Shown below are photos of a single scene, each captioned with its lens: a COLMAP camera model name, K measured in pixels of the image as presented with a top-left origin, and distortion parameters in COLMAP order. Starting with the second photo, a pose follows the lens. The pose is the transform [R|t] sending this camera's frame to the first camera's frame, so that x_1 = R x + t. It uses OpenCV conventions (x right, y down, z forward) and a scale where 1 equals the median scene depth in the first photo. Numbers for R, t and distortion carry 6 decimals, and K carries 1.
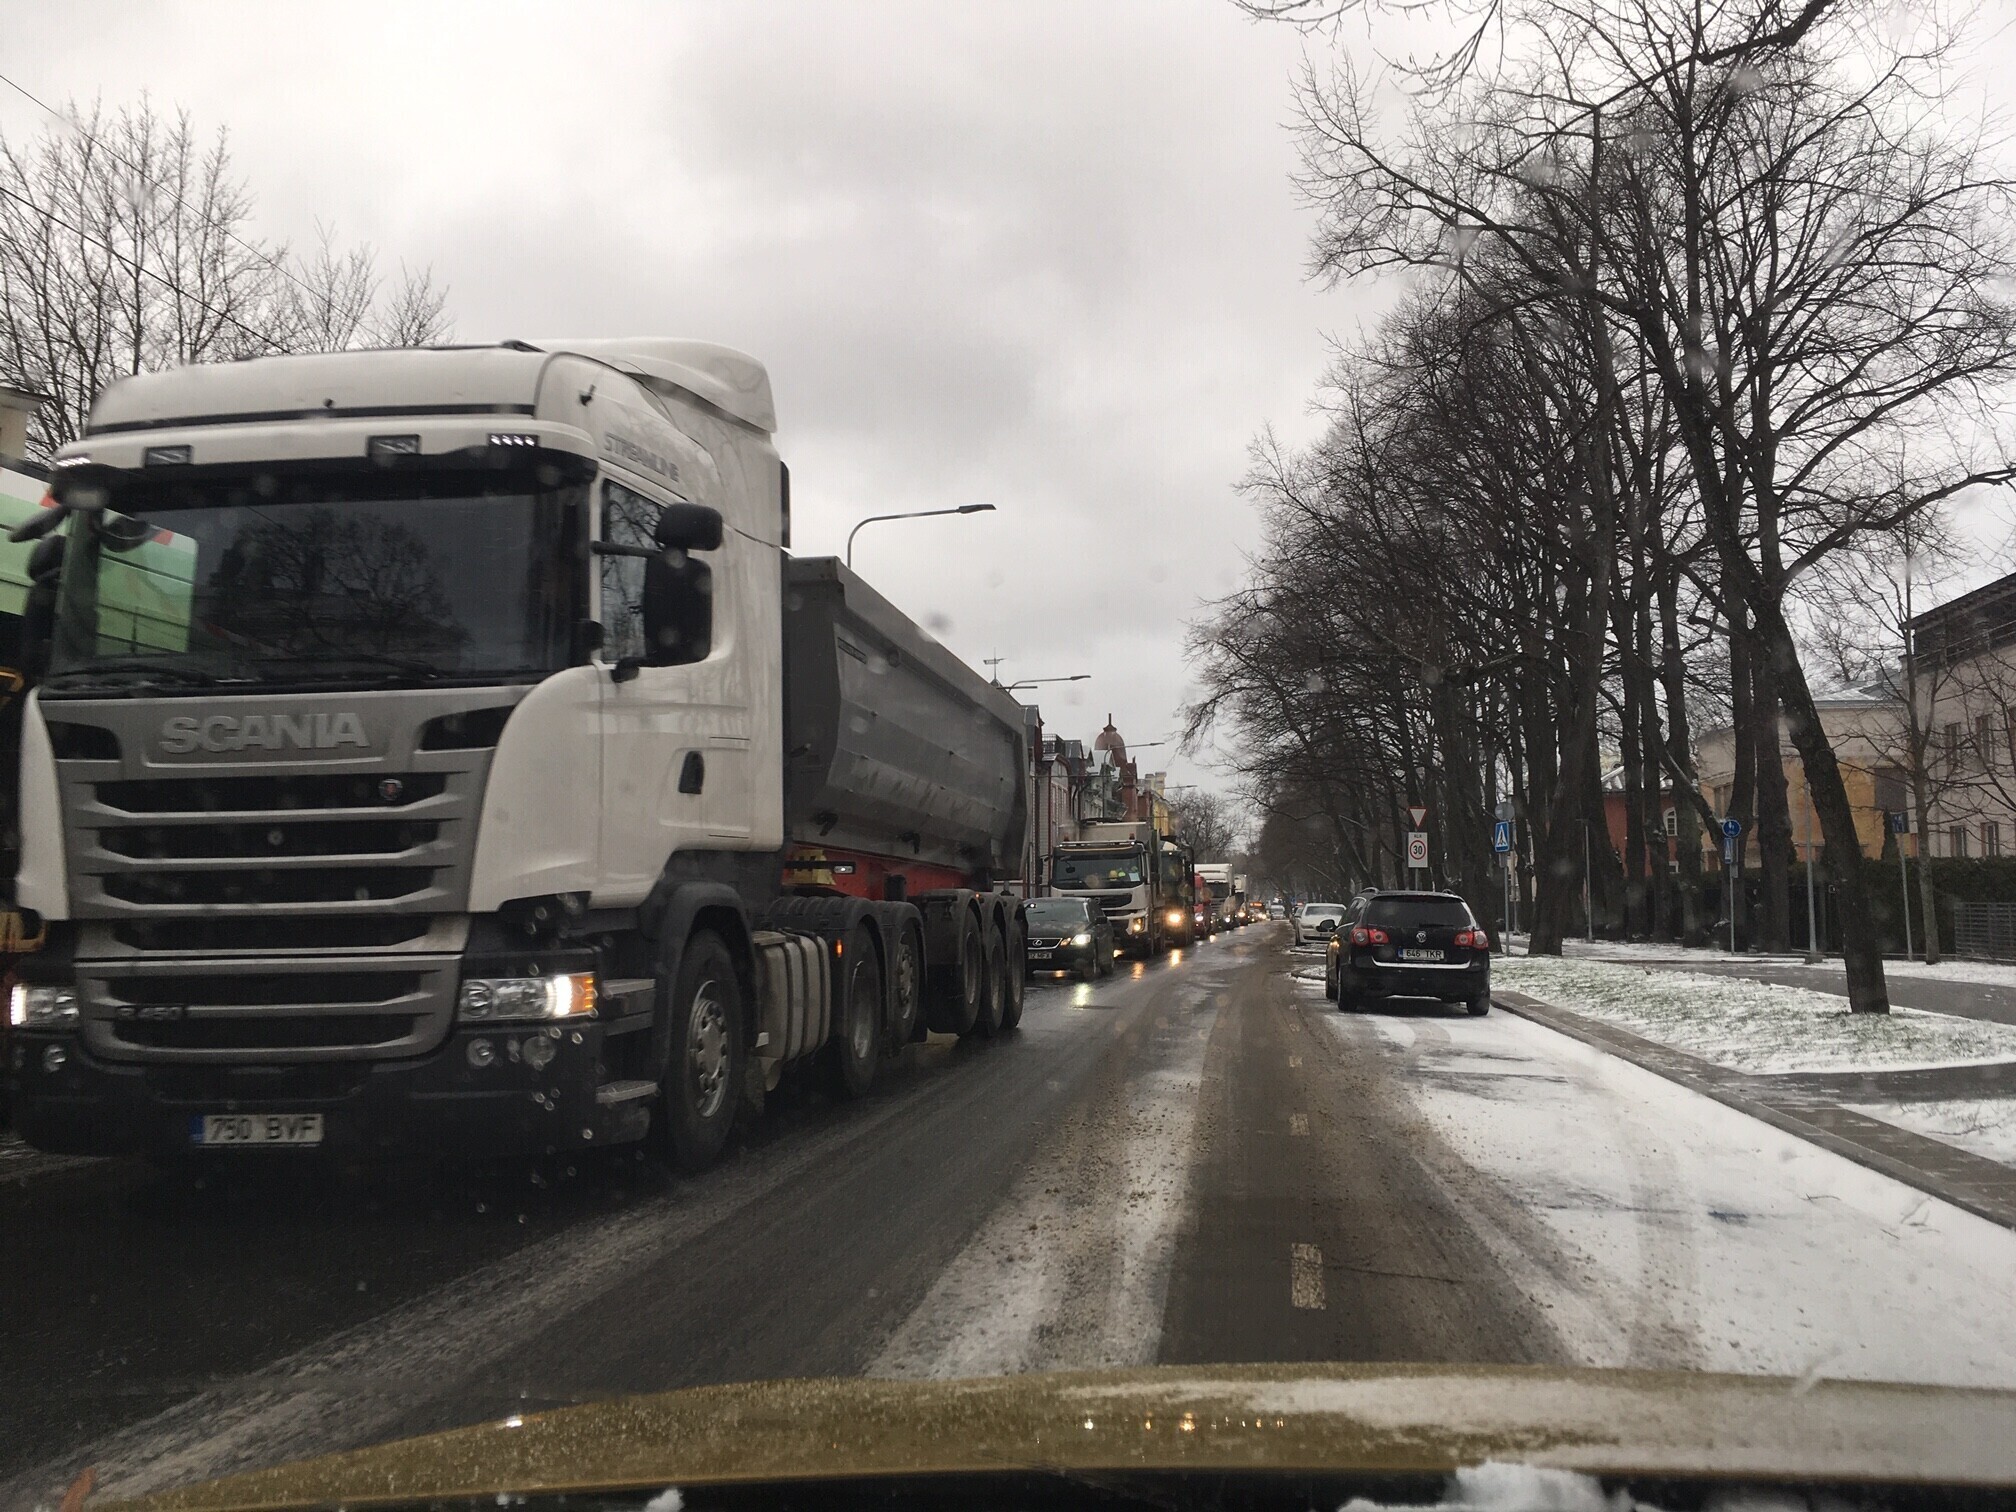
lens RADIAL K [[1694.3, 0, 1017.4], [0, 1694.3, 754.2], [0, 0, 1]] dist [0.075752, 0.001368]
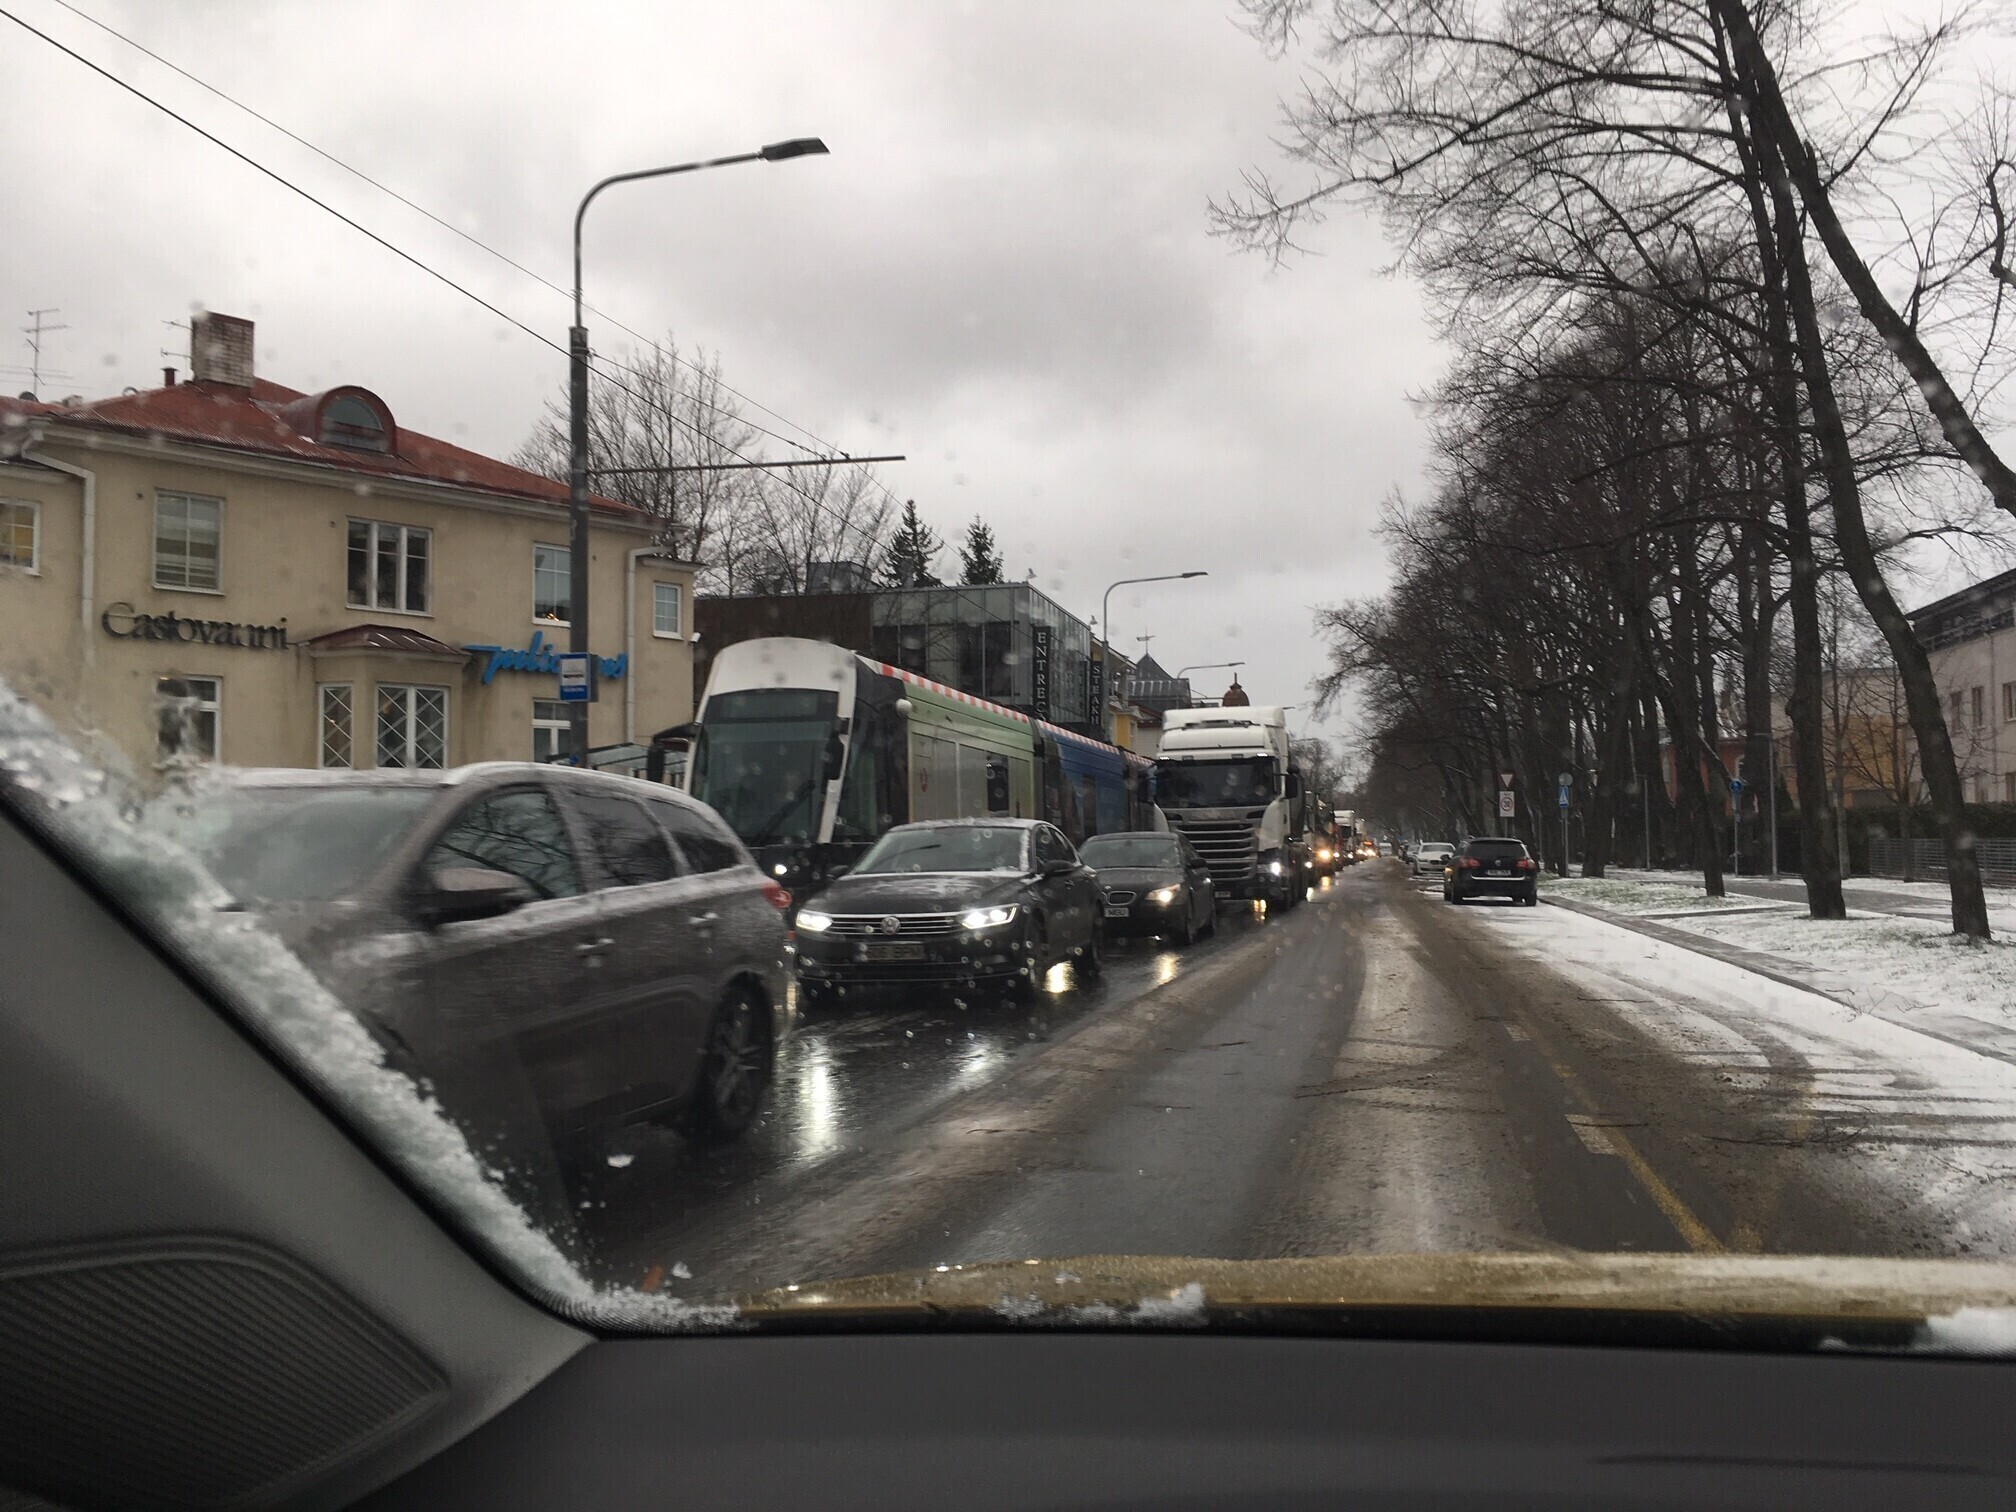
lens RADIAL K [[1694.3, 0, 999.2], [0, 1694.3, 753.9], [0, 0, 1]] dist [0.075752, 0.001368]
pose [[0.997643, -0.012472, -0.067473, -0.079704], [0.014848, 0.999283, 0.034838, -0.037793], [0.066991, -0.035758, 0.997113, -0.396080]]
